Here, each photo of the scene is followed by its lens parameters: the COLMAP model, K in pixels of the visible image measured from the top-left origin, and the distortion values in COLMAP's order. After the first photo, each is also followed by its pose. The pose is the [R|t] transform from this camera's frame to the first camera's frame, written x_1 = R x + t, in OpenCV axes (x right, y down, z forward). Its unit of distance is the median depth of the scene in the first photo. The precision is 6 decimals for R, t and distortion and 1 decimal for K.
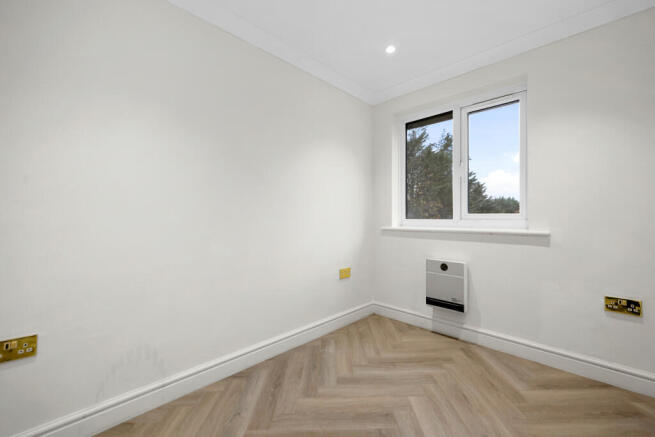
lens RADIAL K [[252.6, 0, 328.5], [0, 252.6, 213.5], [0, 0, 1]] dist [-0.000516, -0.000151]
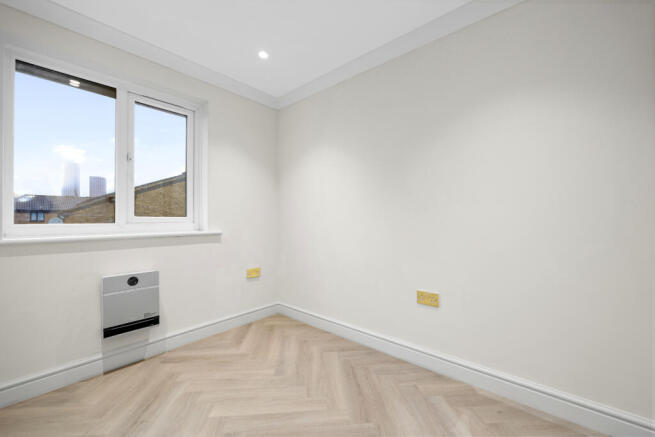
lens RADIAL K [[265.1, 0, 327.5], [0, 265.1, 218.5], [0, 0, 1]] dist [0.000046, -0.000034]
pose [[-0.035627, 0.004797, 0.999354, -0.453010], [-0.009301, 0.999944, -0.005131, 0.006692], [-0.999322, -0.009478, -0.035581, 0.418692]]
